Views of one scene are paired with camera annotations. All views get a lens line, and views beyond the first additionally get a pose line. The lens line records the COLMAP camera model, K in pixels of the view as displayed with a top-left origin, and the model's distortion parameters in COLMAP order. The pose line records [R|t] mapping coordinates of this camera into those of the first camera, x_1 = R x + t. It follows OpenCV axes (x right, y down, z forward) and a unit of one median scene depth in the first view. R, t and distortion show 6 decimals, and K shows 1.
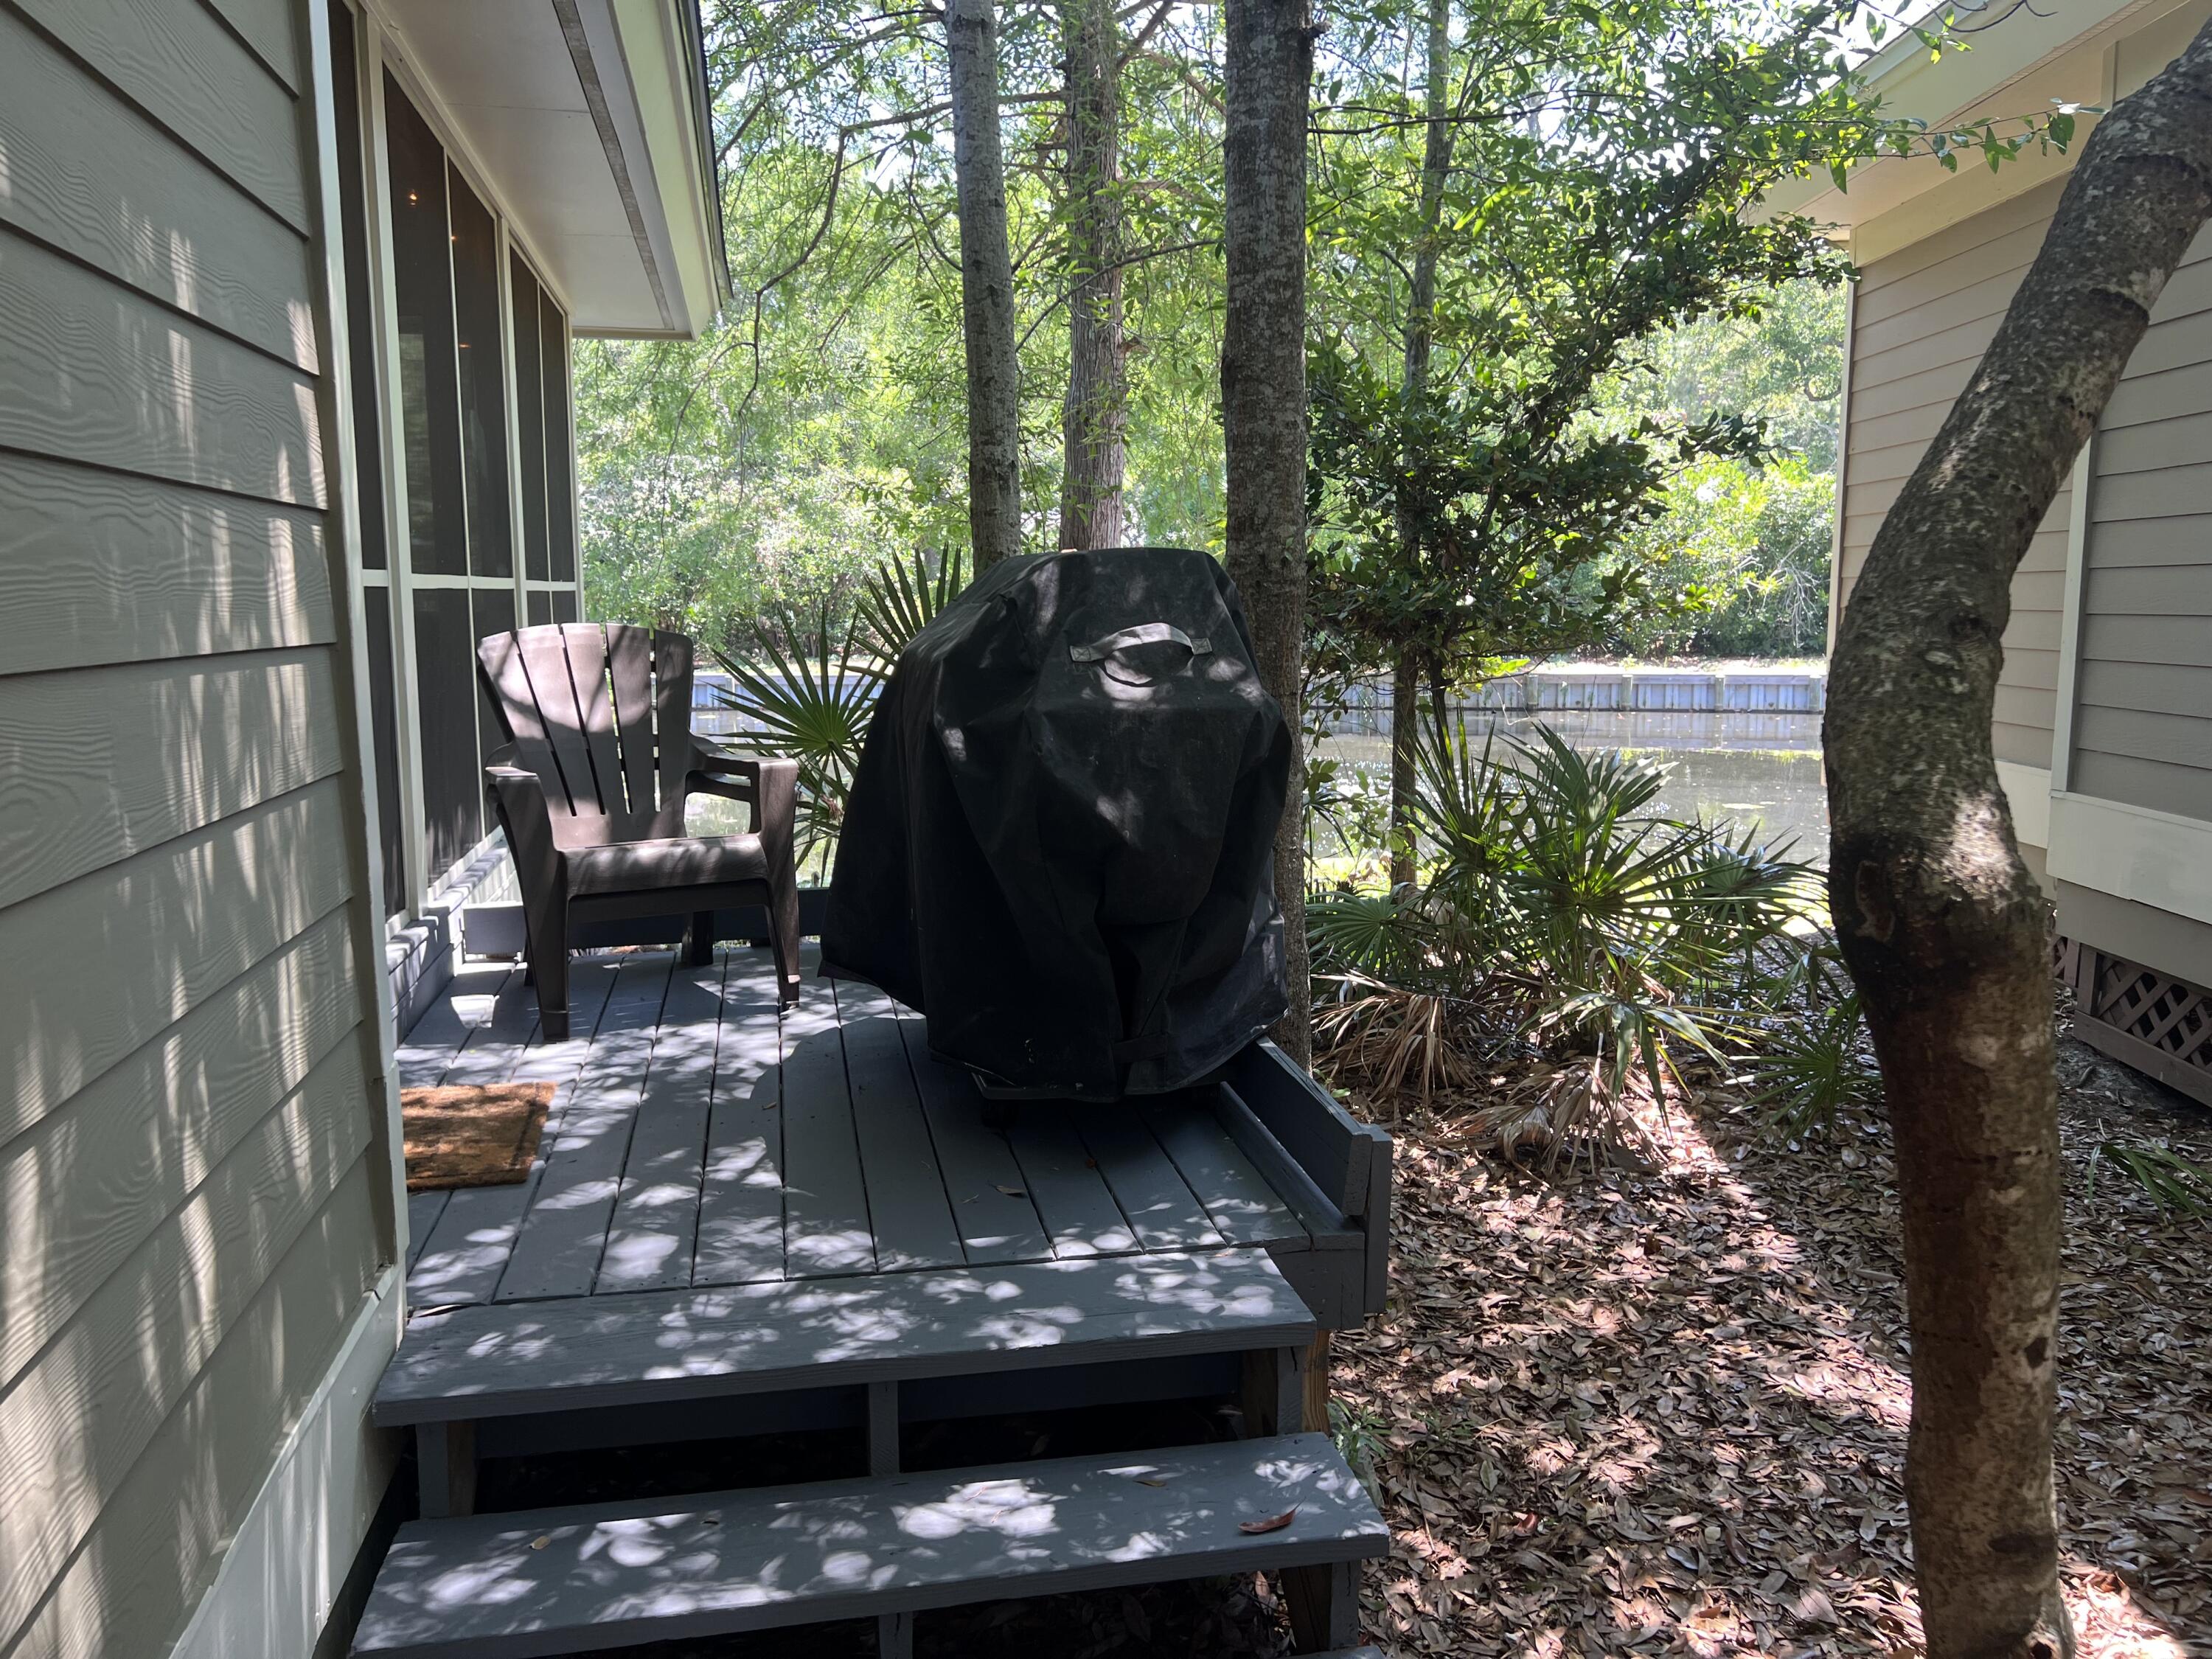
lens RADIAL K [[1650.0, 0, 1126.9], [0, 1650.0, 813.6], [0, 0, 1]] dist [0.099003, -0.134295]
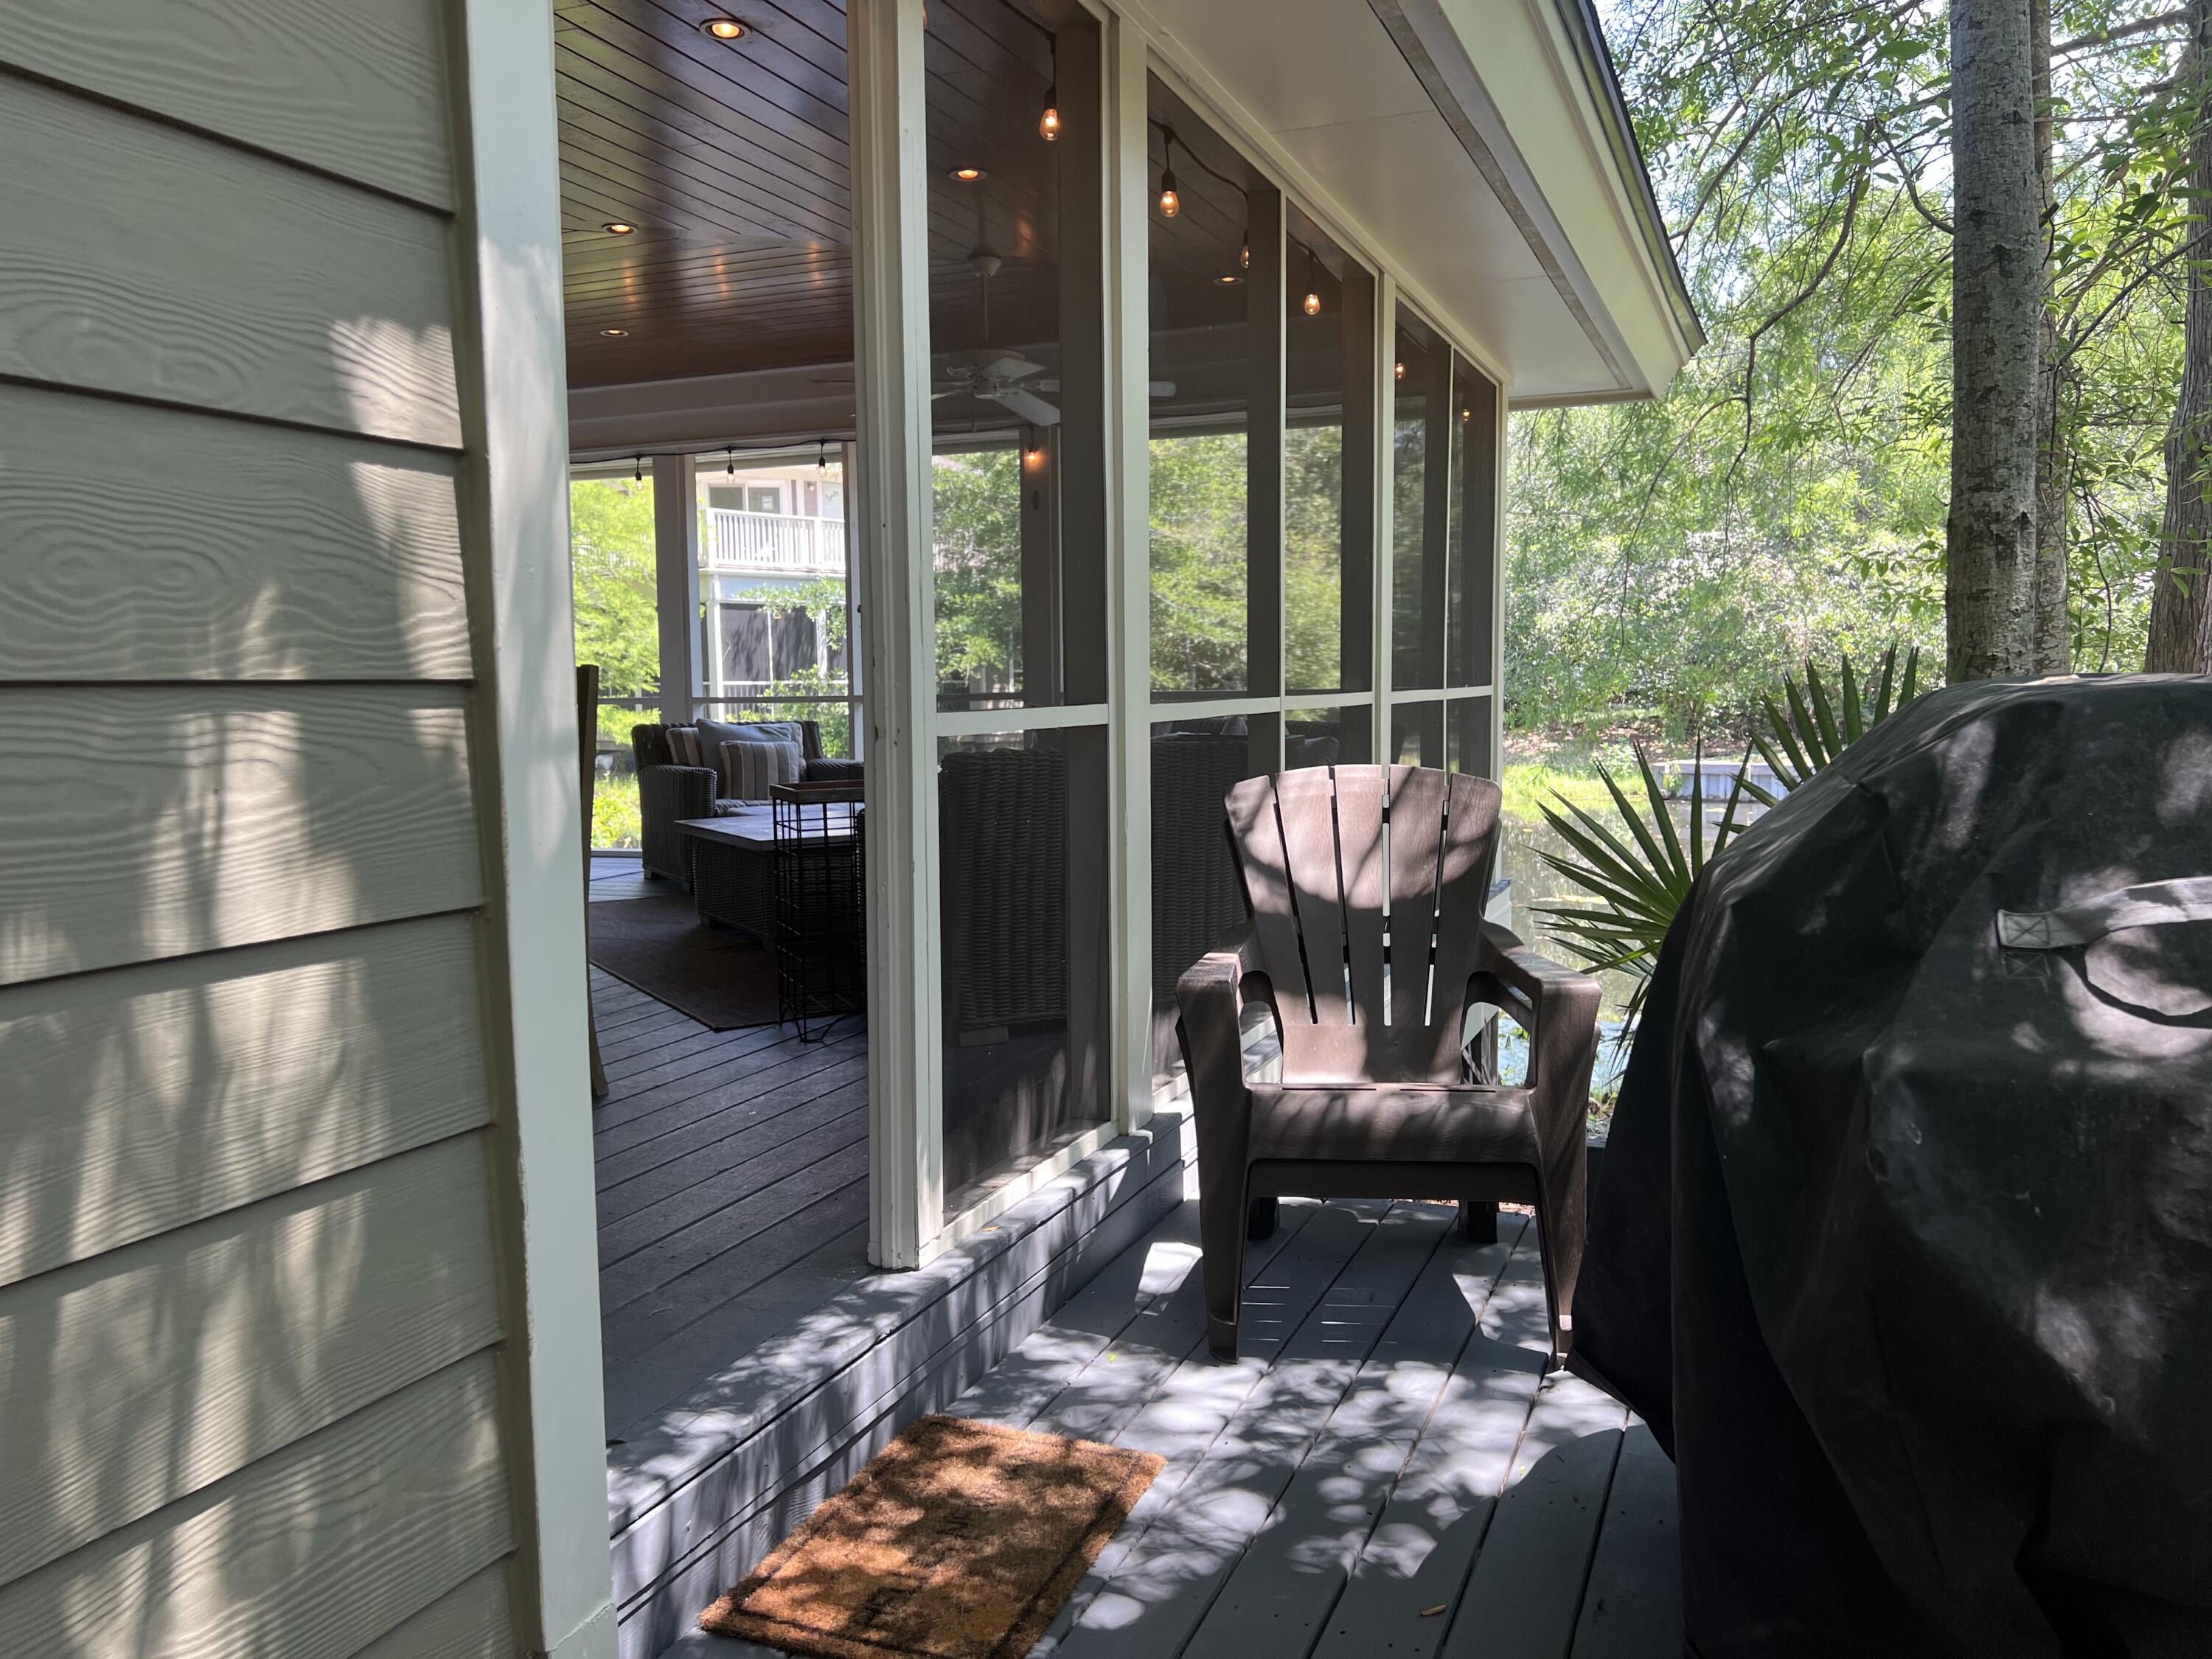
lens RADIAL K [[1650.0, 0, 1126.9], [0, 1650.0, 813.6], [0, 0, 1]] dist [0.099003, -0.134295]
pose [[0.823914, 0.038690, -0.565392, 0.019818], [-0.065160, 0.997518, -0.026694, -0.072889], [0.562956, 0.058835, 0.824390, 0.355019]]
